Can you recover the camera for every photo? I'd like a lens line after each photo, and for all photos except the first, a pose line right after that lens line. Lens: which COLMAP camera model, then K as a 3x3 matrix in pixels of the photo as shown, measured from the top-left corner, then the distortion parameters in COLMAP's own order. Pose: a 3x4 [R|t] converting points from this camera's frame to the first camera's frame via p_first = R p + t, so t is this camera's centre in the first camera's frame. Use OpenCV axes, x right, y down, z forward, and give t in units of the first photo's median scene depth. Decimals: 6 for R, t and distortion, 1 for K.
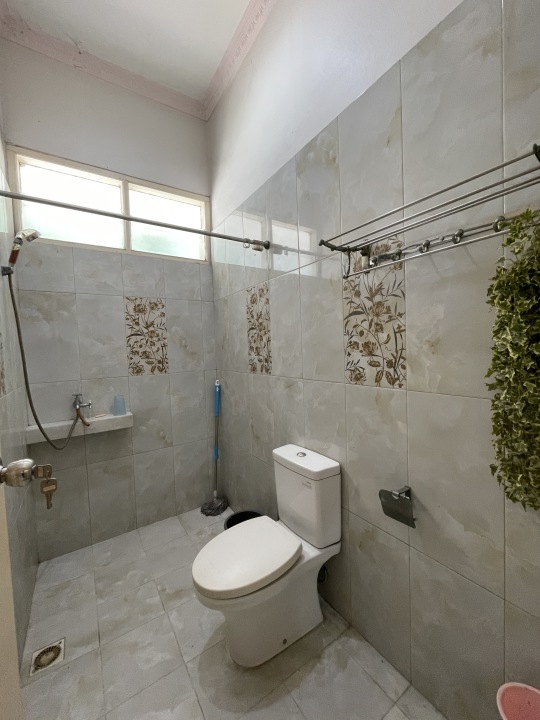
lens RADIAL K [[291.6, 0, 271.9], [0, 291.6, 358.8], [0, 0, 1]] dist [-0.003982, -0.000100]
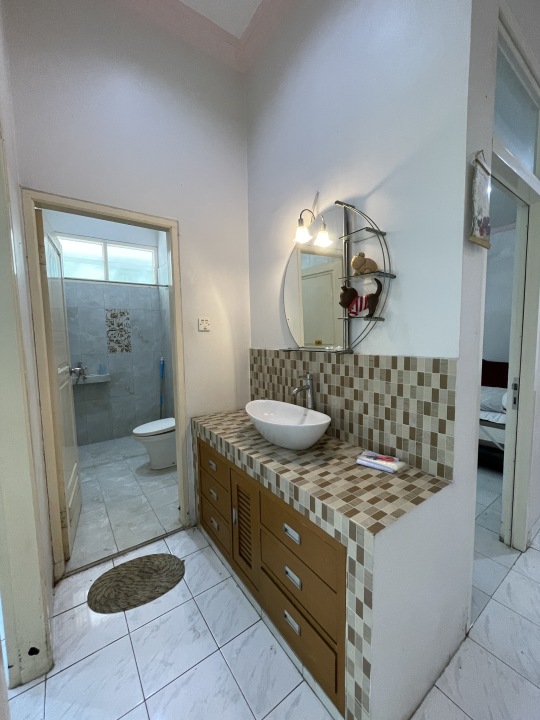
lens RADIAL K [[291.6, 0, 270.8], [0, 291.6, 358.7], [0, 0, 1]] dist [-0.003982, -0.000100]
pose [[0.999012, 0.013173, 0.042438, 0.419551], [-0.014973, 0.998989, 0.042390, -0.000082], [-0.041837, -0.042984, 0.998199, -0.804096]]
